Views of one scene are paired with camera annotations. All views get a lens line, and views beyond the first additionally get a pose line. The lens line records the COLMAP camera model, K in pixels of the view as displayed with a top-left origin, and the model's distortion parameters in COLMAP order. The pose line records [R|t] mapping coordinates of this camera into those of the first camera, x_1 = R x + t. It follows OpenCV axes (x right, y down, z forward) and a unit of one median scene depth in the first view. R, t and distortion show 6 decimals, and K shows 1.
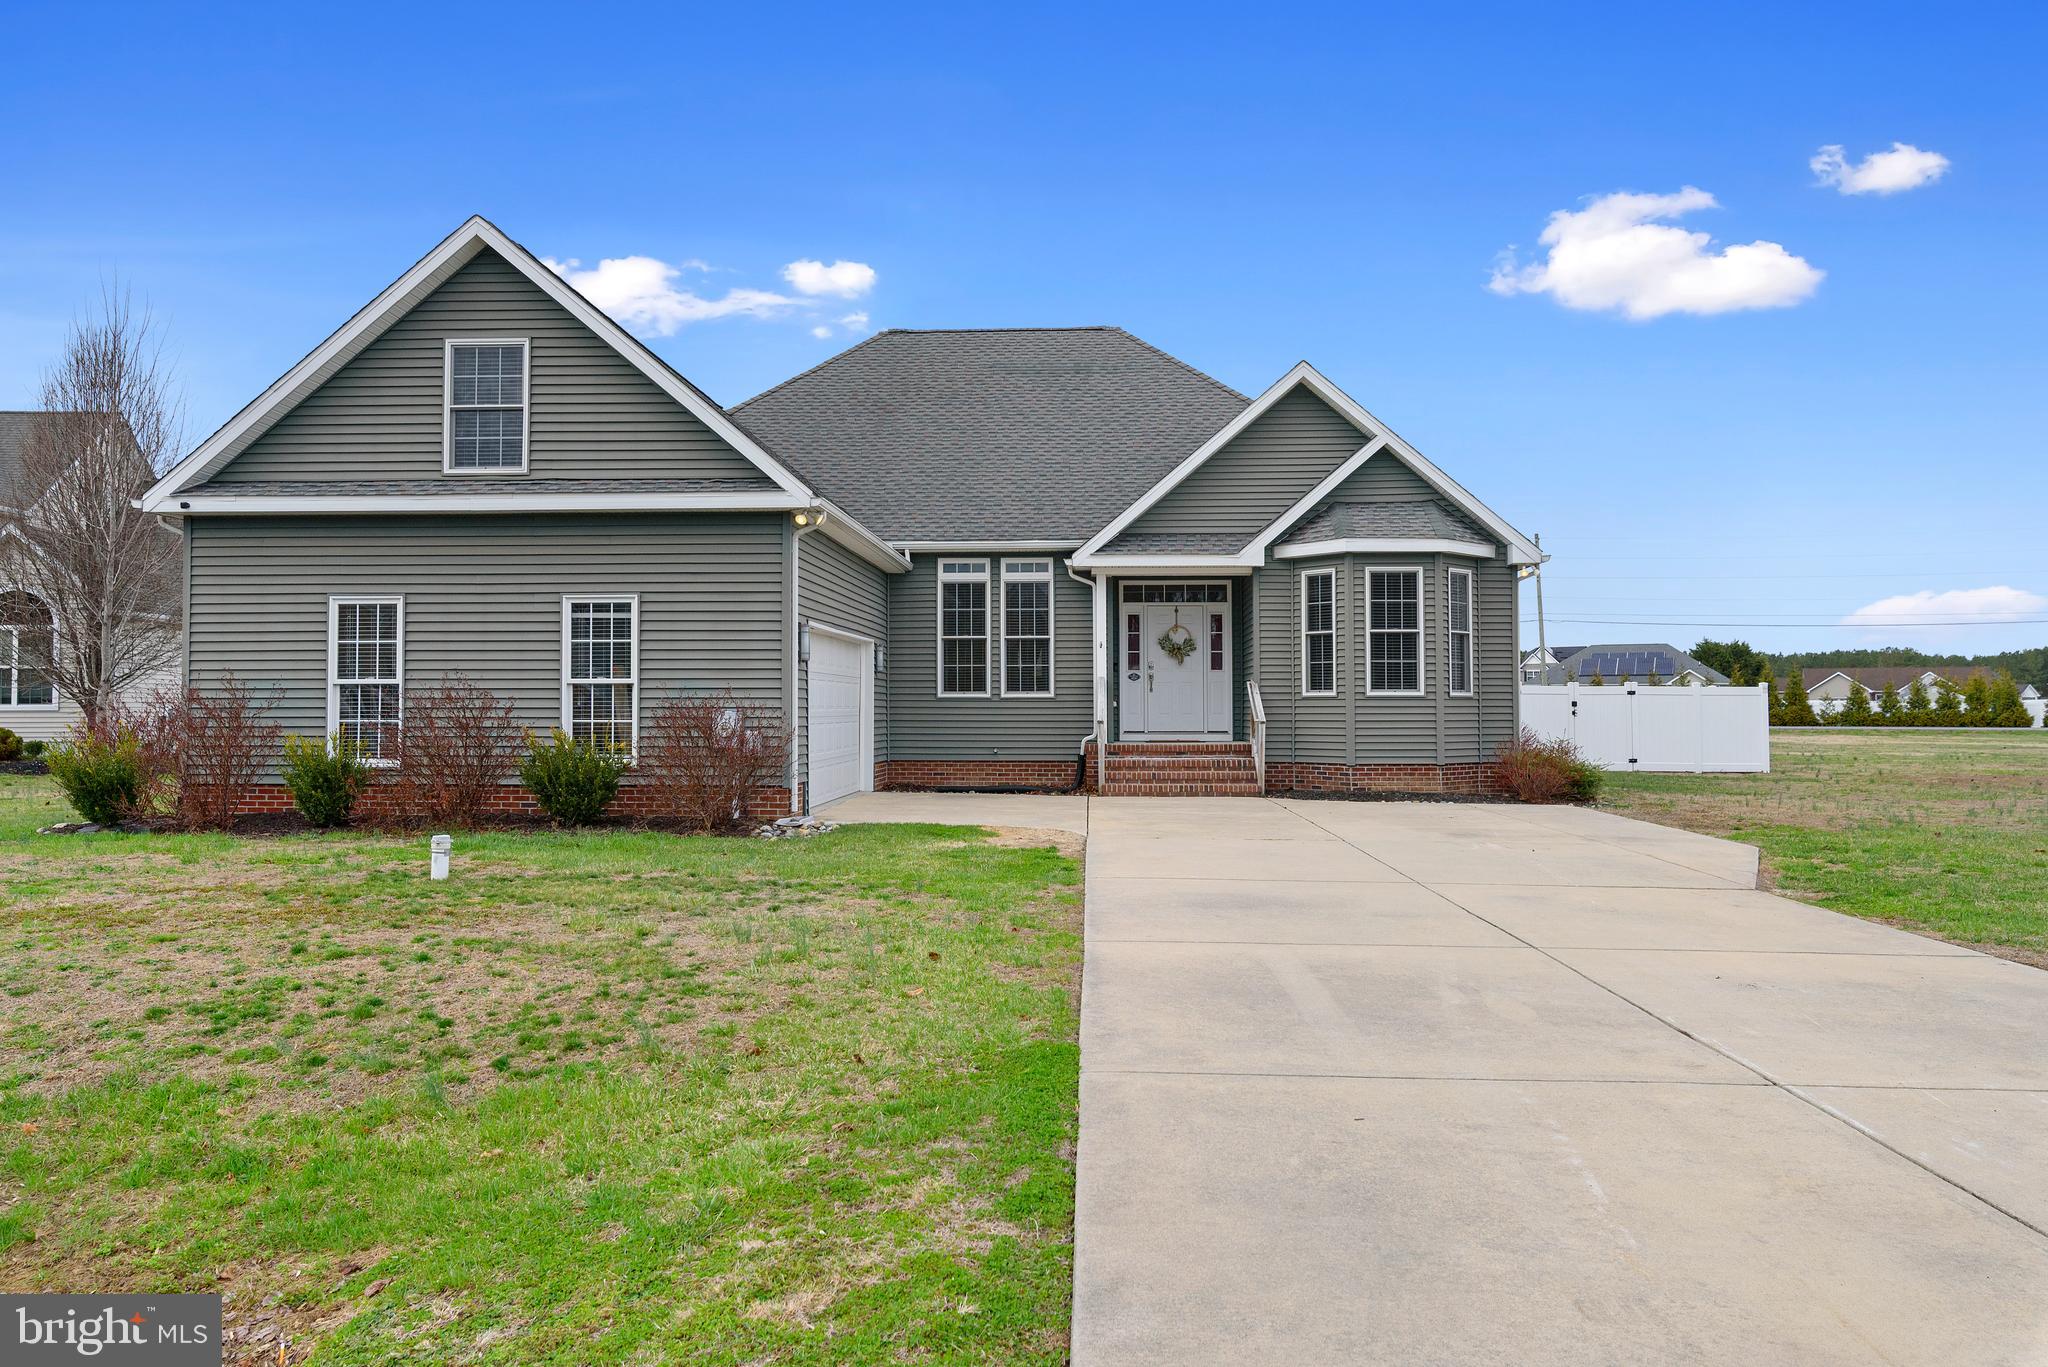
lens RADIAL K [[1381.4, 0, 1040.2], [0, 1381.4, 636.2], [0, 0, 1]] dist [-0.011140, 0.012467]
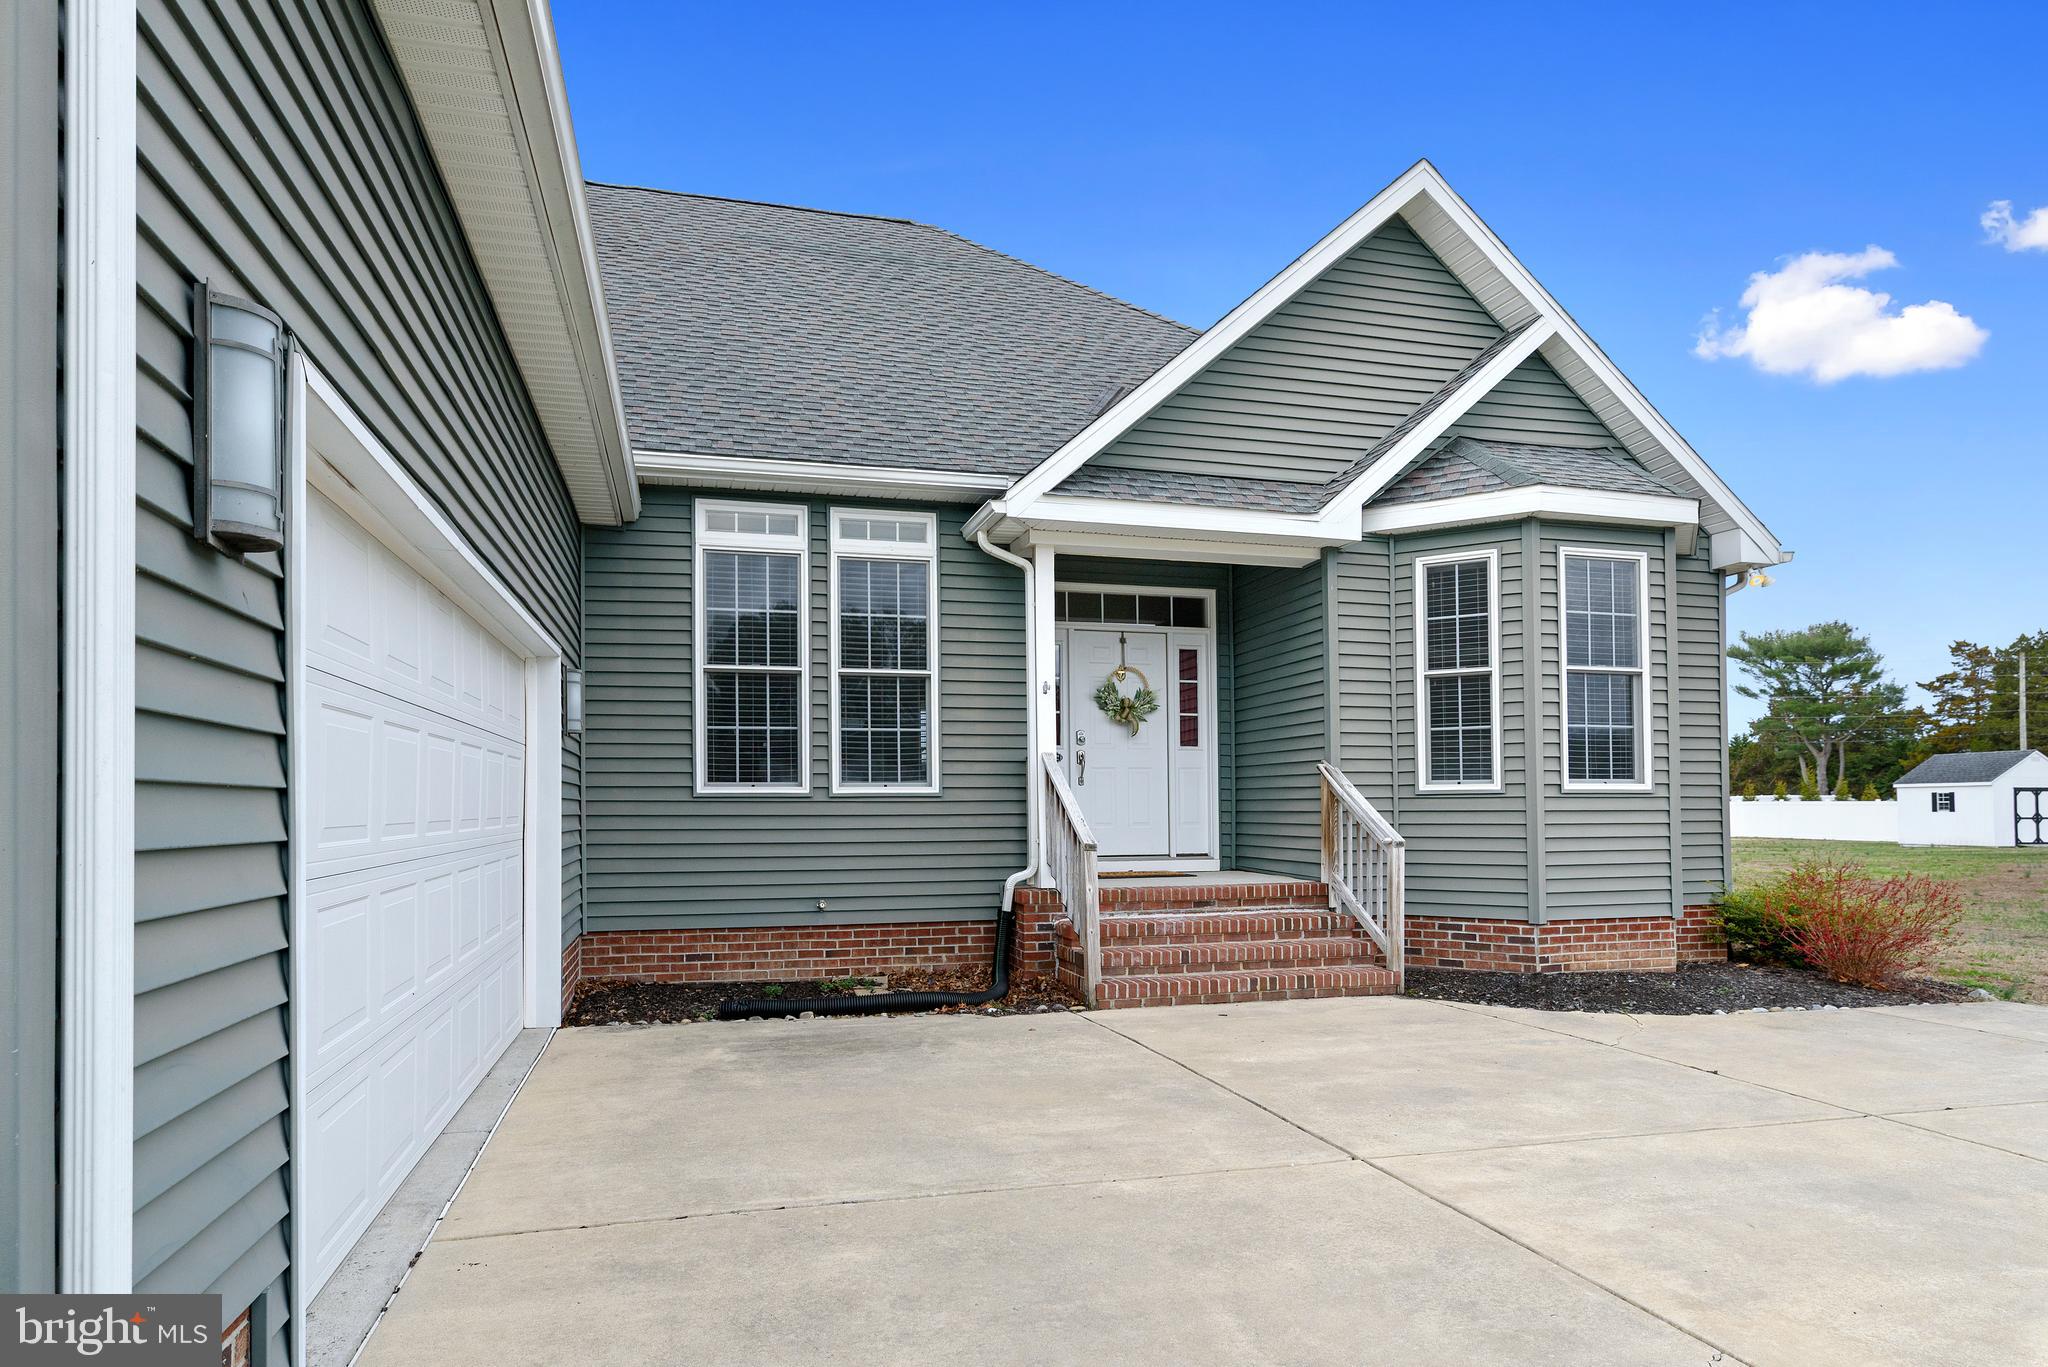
lens RADIAL K [[1150.2, 0, 1011.4], [0, 1150.2, 776.8], [0, 0, 1]] dist [-0.001058, 0.001210]
pose [[0.953307, 0.004400, 0.301971, -0.097416], [-0.012371, 0.999624, 0.024489, 0.029794], [-0.301750, -0.027081, 0.953002, 0.644555]]
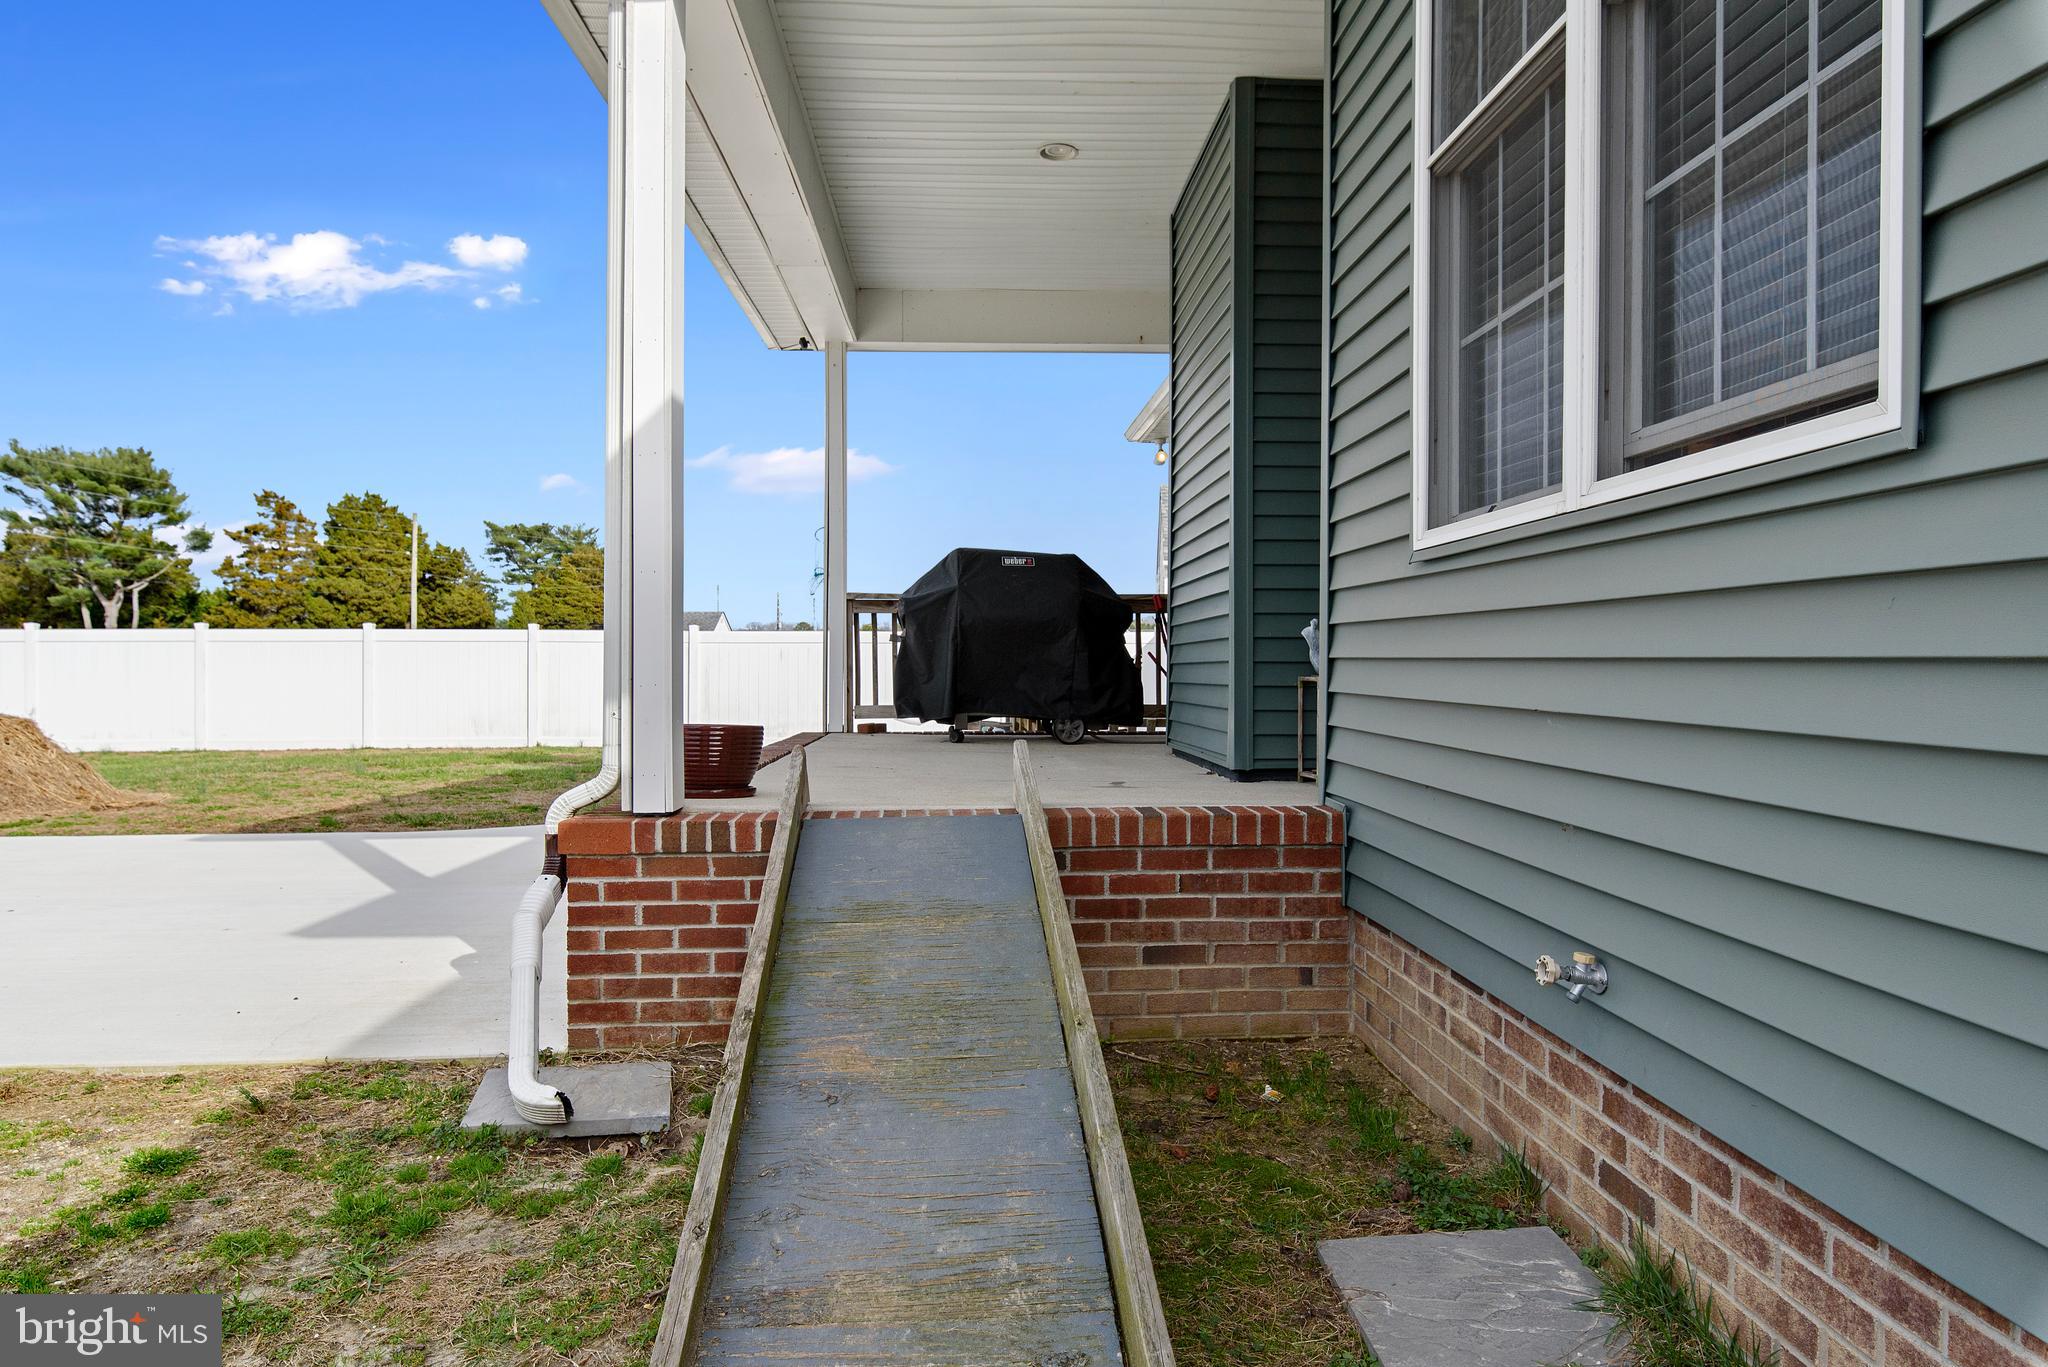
lens RADIAL K [[1315.1, 0, 1010.5], [0, 1315.1, 684.8], [0, 0, 1]] dist [0.004541, 0.000876]
pose [[-0.078757, -0.007319, 0.996867, -0.172590], [-0.063728, 0.997965, 0.002293, 0.056820], [-0.994855, -0.063348, -0.079063, 1.012356]]
